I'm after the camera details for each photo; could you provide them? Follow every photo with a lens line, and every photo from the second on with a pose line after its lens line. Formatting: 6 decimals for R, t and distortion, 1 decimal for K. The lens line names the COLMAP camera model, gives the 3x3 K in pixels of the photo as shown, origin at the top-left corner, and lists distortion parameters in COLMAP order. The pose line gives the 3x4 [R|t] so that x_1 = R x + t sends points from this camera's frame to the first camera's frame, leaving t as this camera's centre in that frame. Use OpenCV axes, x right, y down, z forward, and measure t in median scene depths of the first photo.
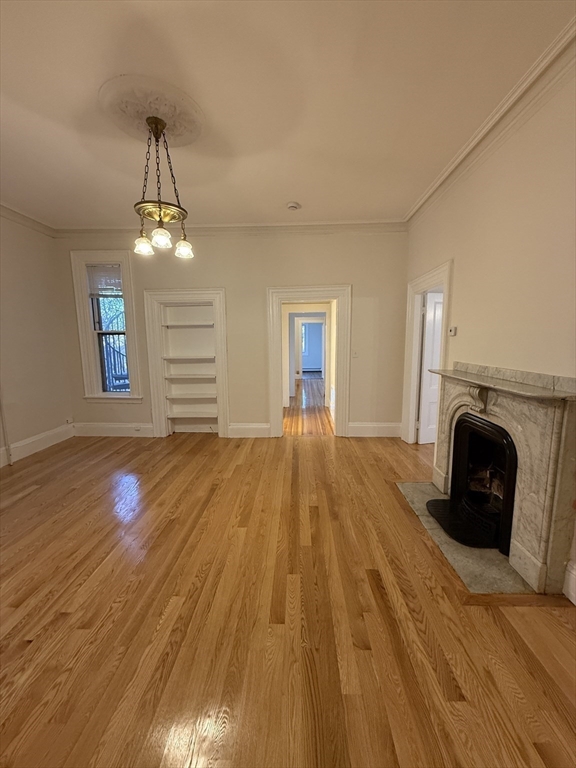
lens RADIAL K [[303.5, 0, 288.0], [0, 303.5, 384.0], [0, 0, 1]] dist [-0.000815, 0.000186]
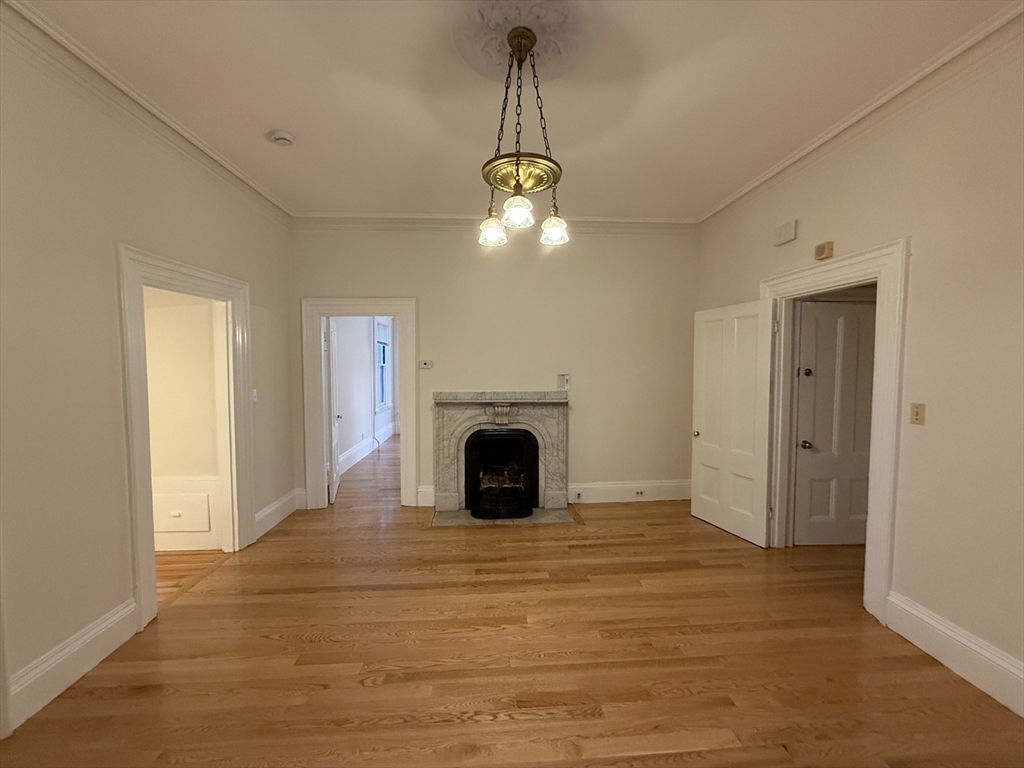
lens RADIAL K [[404.6, 0, 512.0], [0, 404.6, 384.0], [0, 0, 1]] dist [-0.000815, 0.000186]
pose [[-0.092852, -0.040116, 0.994871, -1.227861], [0.143892, 0.988158, 0.053274, -0.184067], [-0.985228, 0.148100, -0.085980, 1.124577]]
